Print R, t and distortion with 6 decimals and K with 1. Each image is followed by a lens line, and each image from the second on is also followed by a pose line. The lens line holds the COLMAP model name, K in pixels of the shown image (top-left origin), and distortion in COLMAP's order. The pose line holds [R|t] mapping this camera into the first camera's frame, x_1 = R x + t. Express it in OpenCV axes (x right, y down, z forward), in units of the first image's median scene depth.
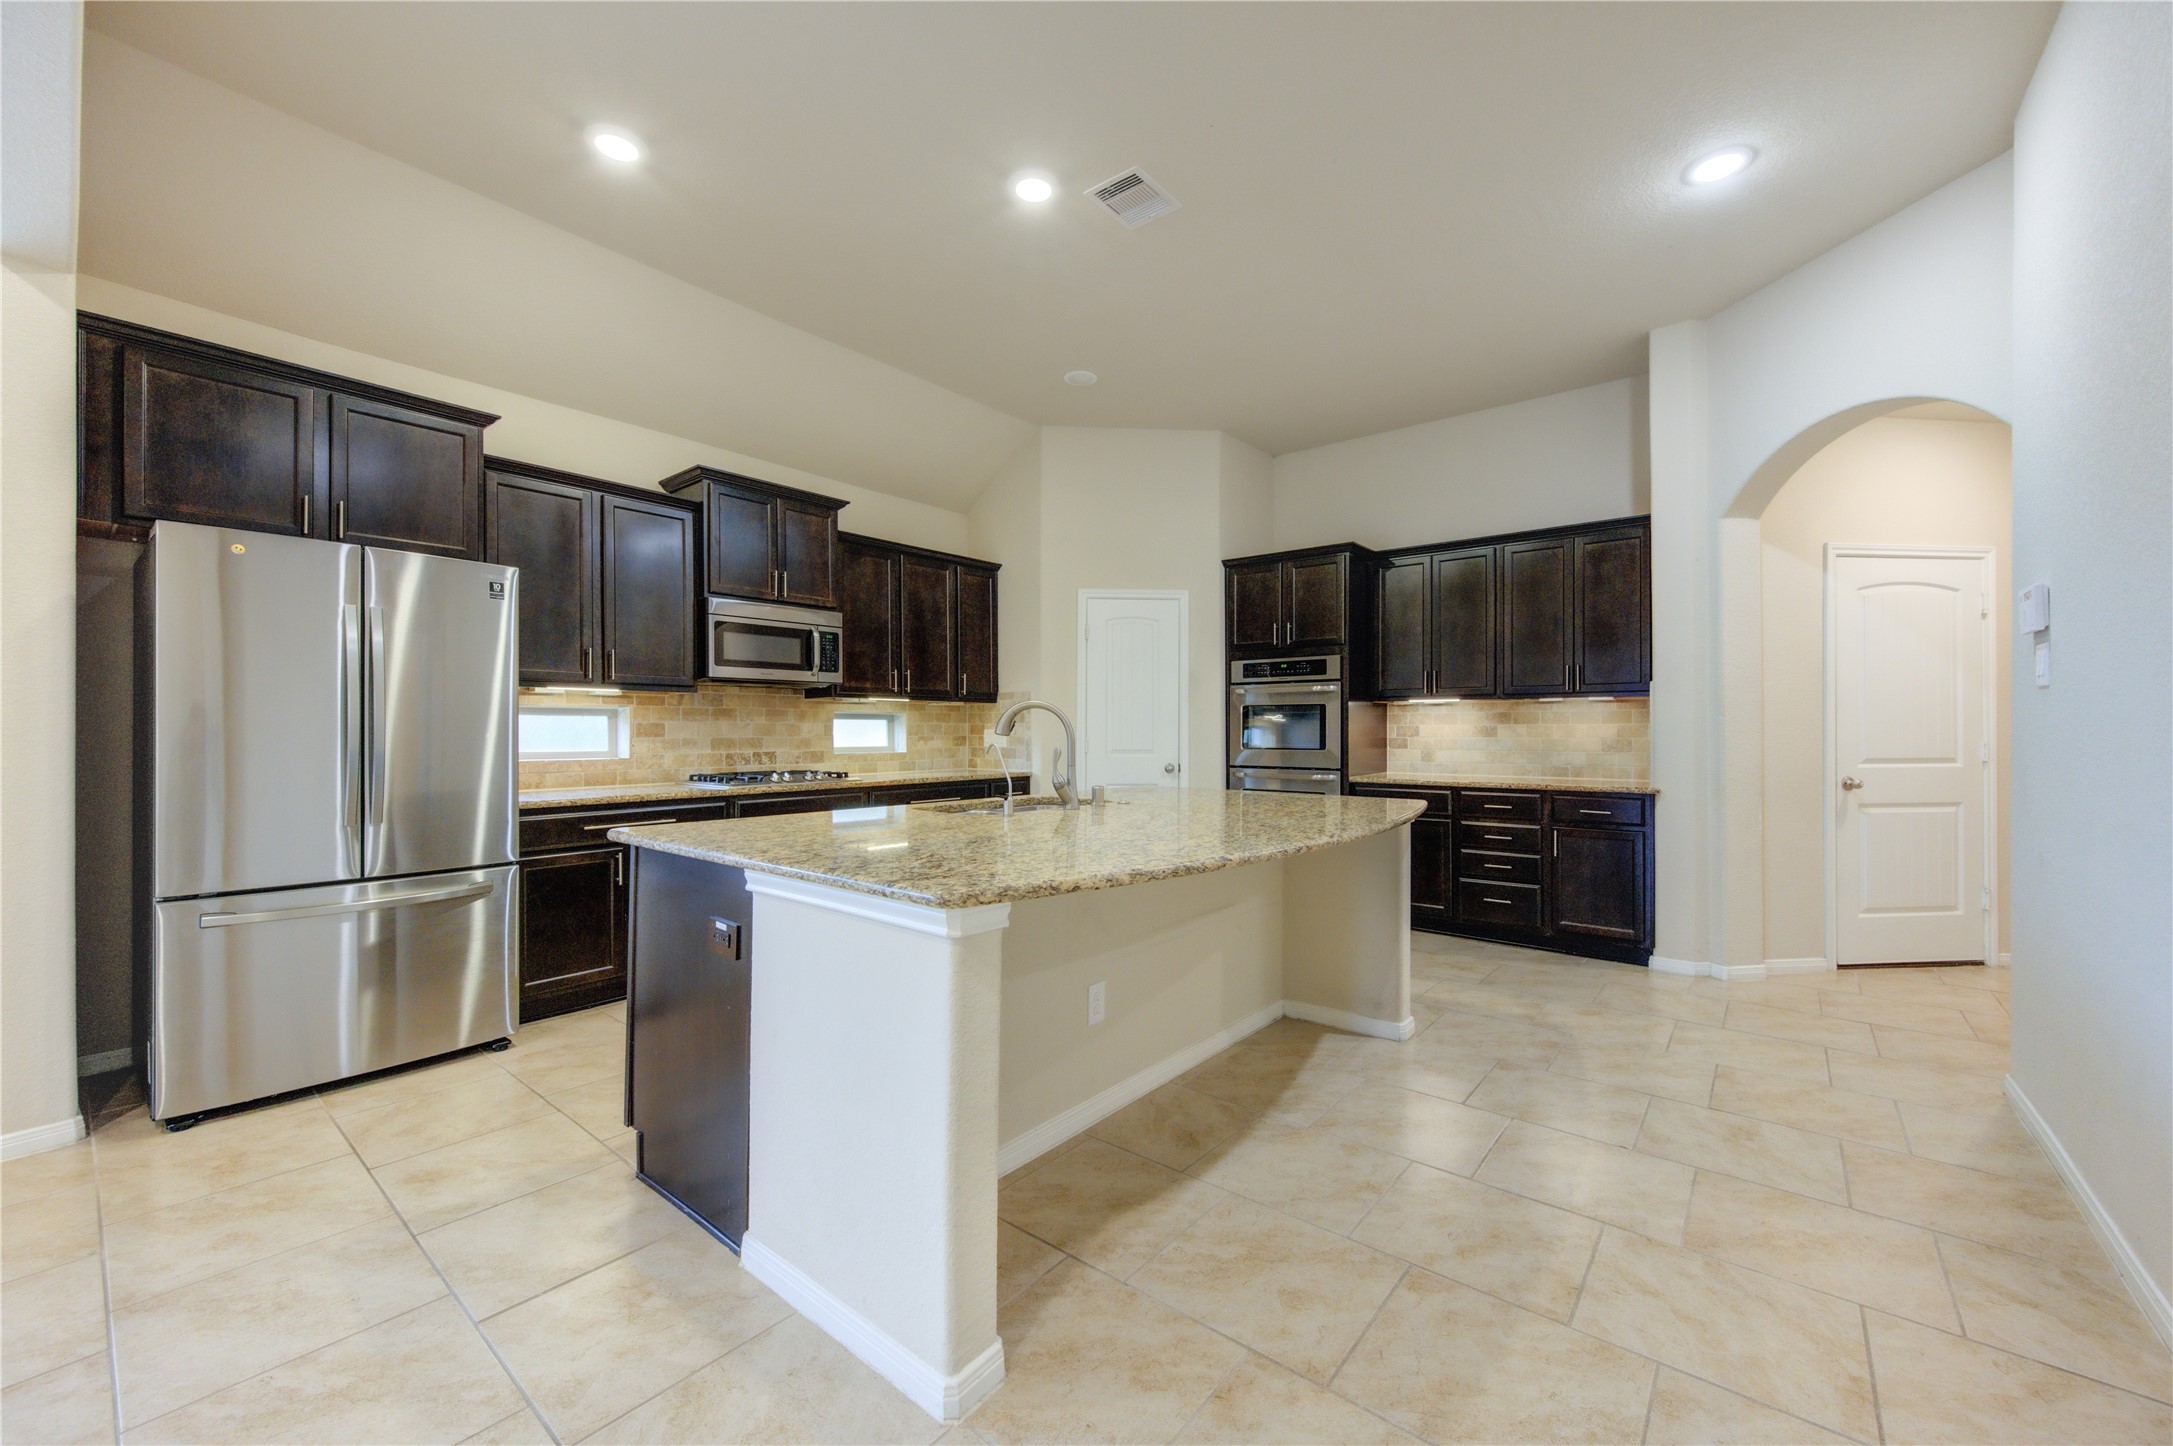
lens RADIAL K [[845.1, 0, 1093.5], [0, 845.1, 721.8], [0, 0, 1]] dist [0.004281, 0.000440]
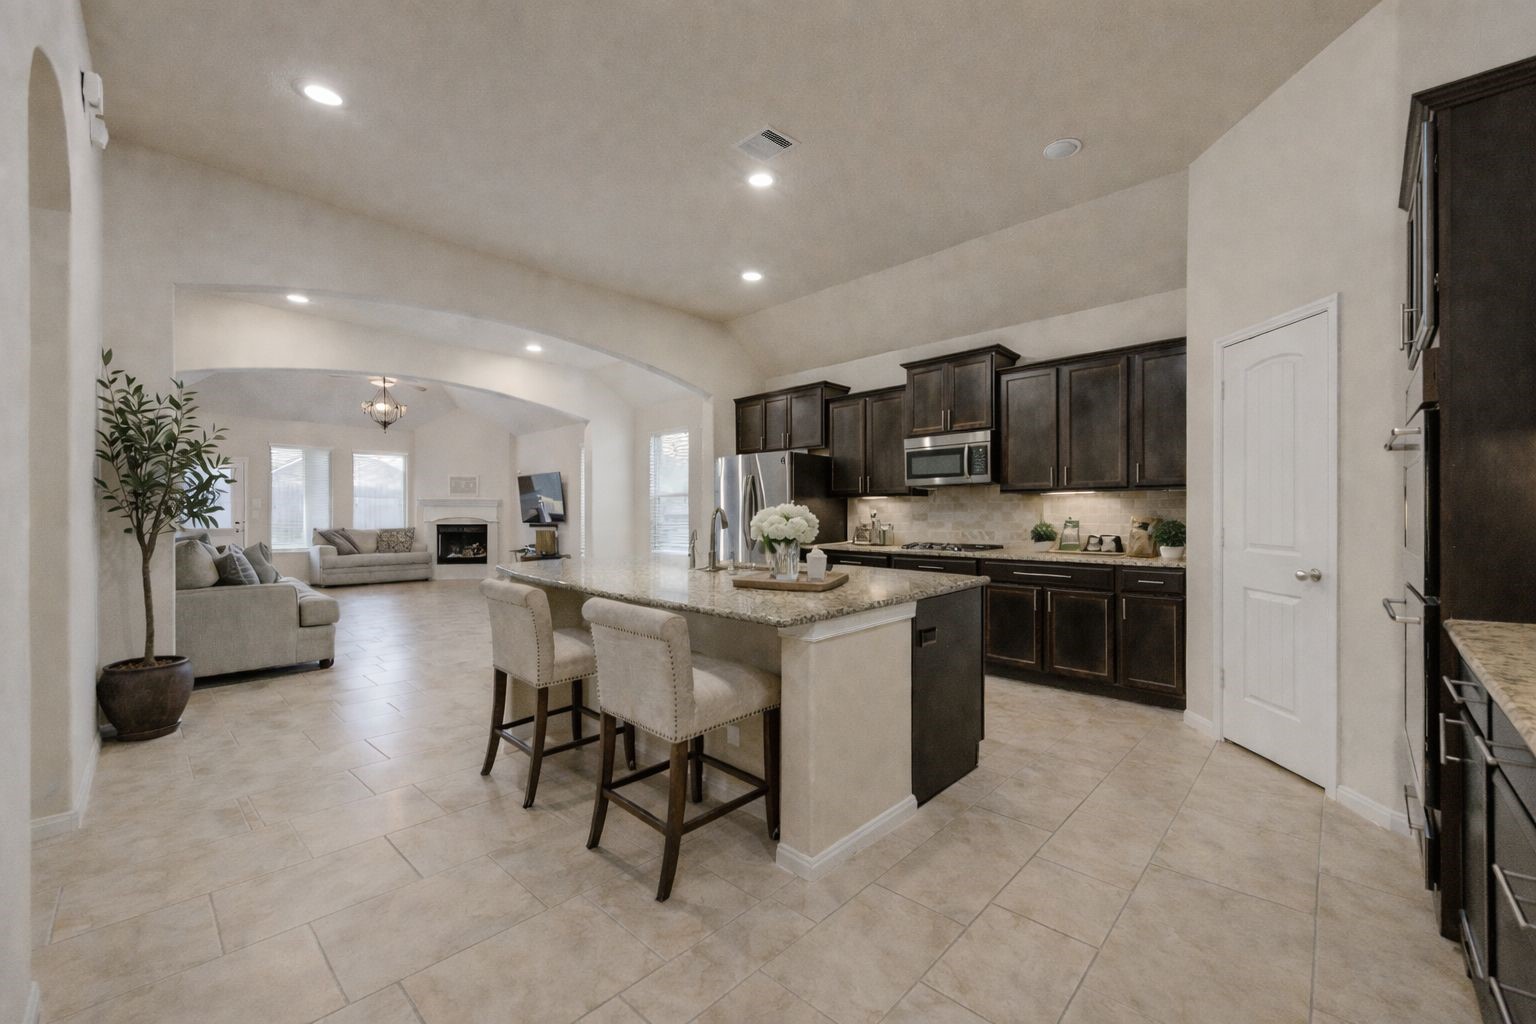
lens RADIAL K [[603.4, 0, 768.1], [0, 603.4, 512.0], [0, 0, 1]] dist [0.004833, -0.000176]
pose [[-0.092024, -0.008116, -0.995724, 0.714041], [0.013179, 0.999869, -0.009368, 0.006781], [0.995670, -0.013985, -0.091905, 0.724576]]
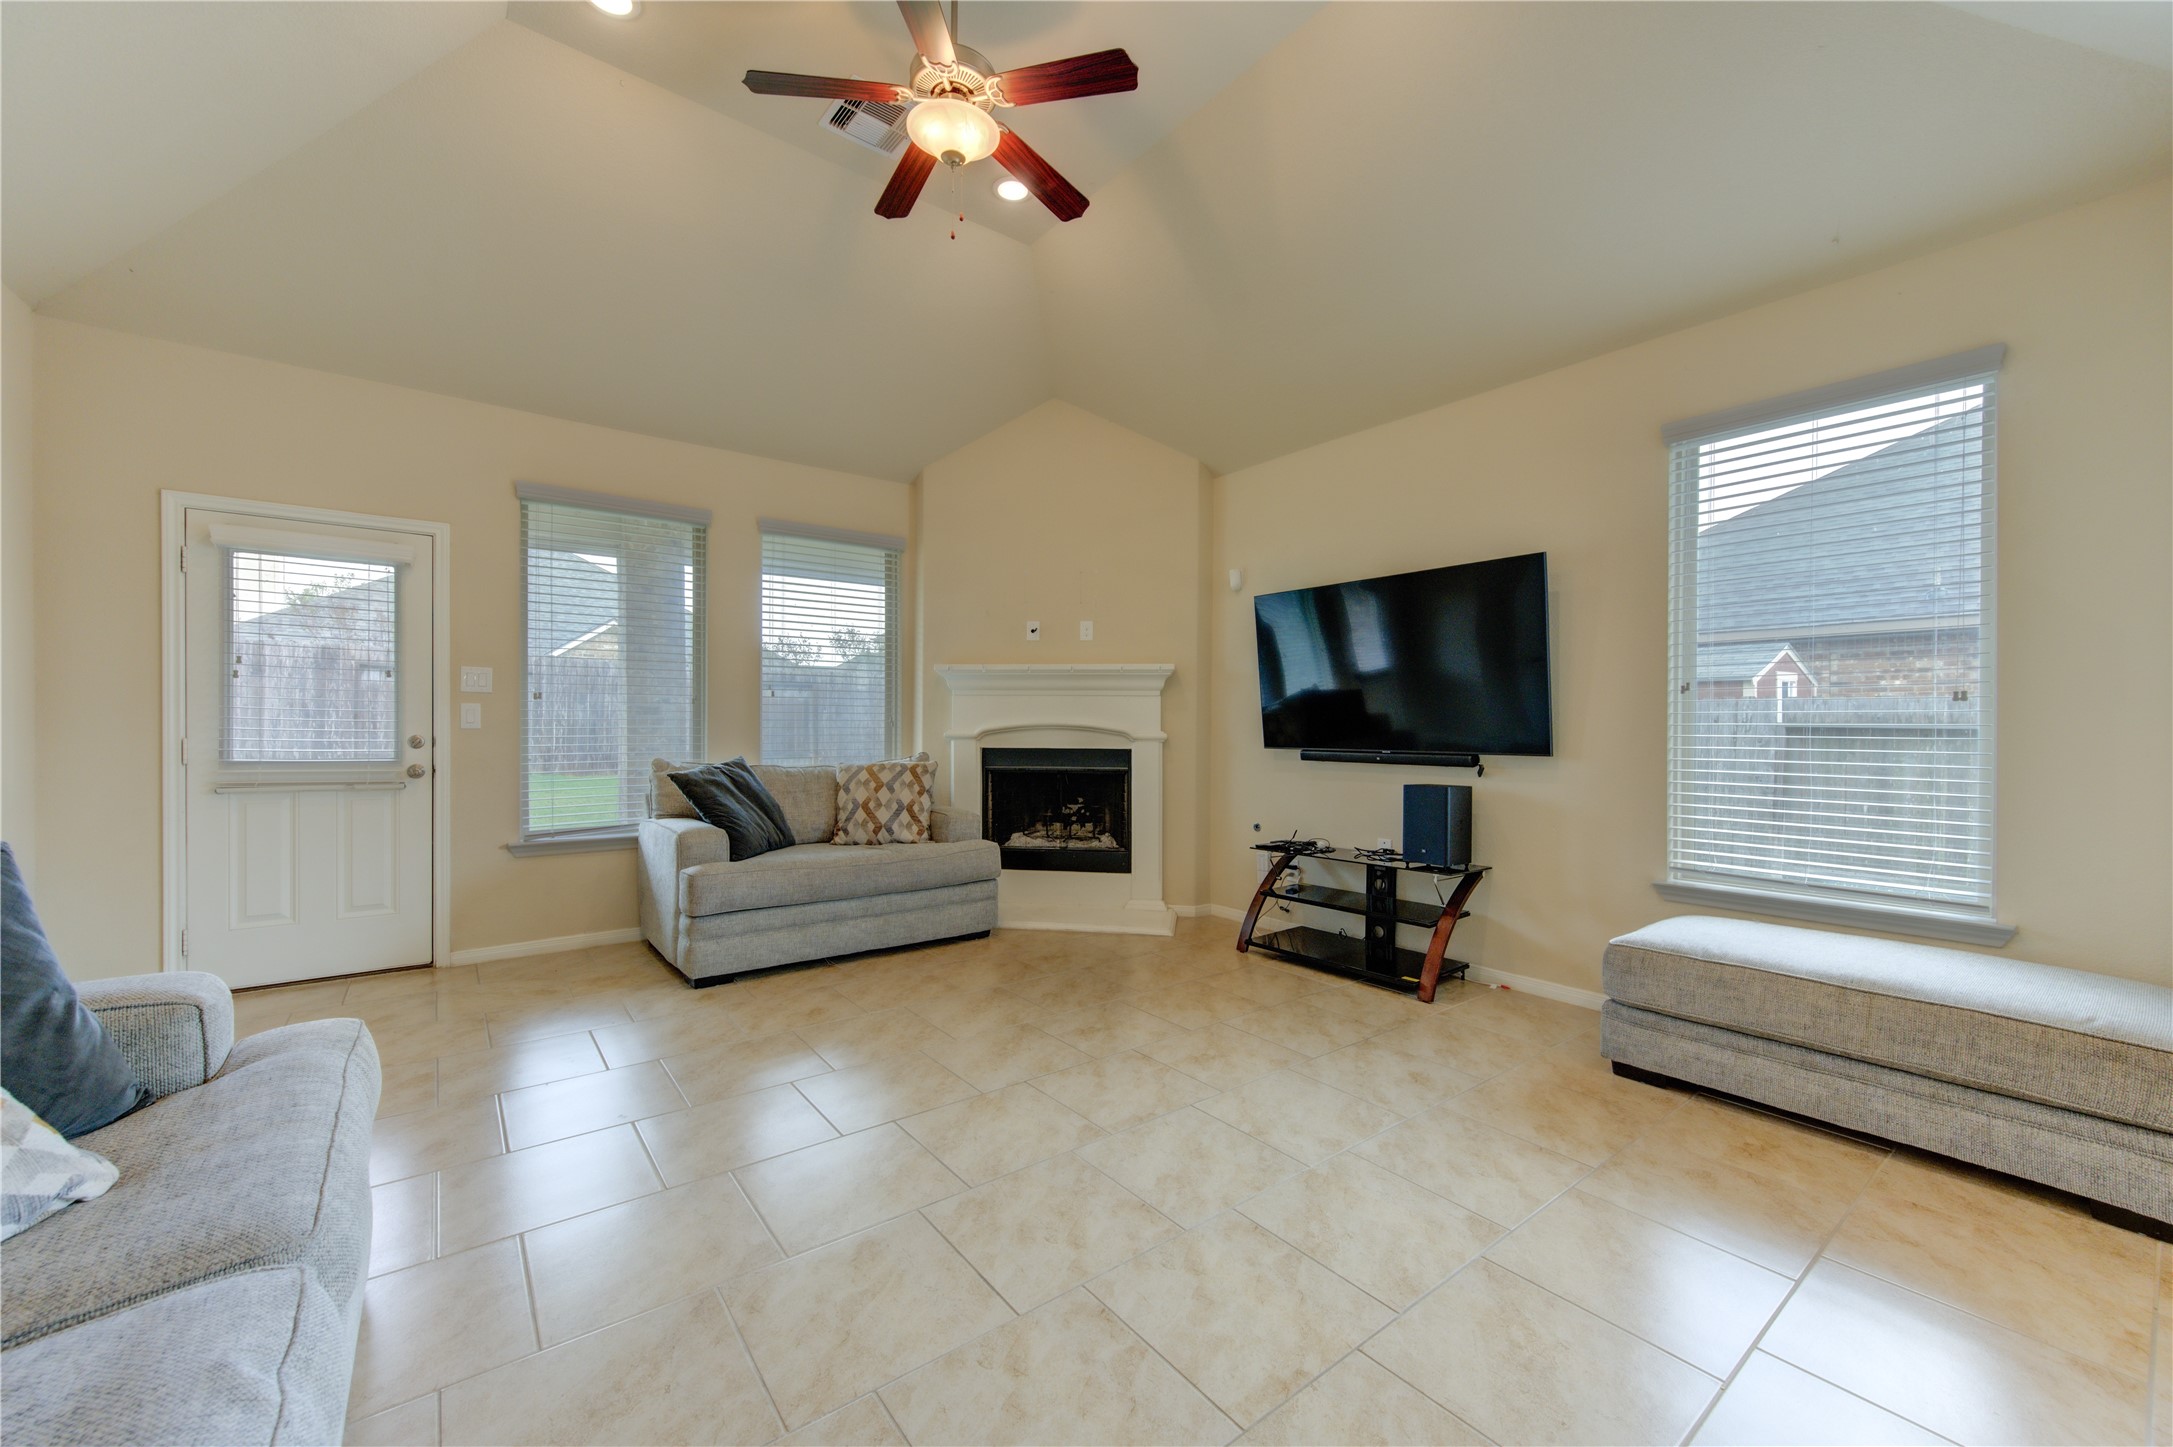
lens RADIAL K [[845.5, 0, 1094.7], [0, 845.5, 727.2], [0, 0, 1]] dist [0.010636, -0.000304]
pose [[-0.231710, -0.000483, -0.972785, -0.503695], [0.009079, 0.999955, -0.002659, -0.009848], [0.972742, -0.009448, -0.231696, -0.412238]]
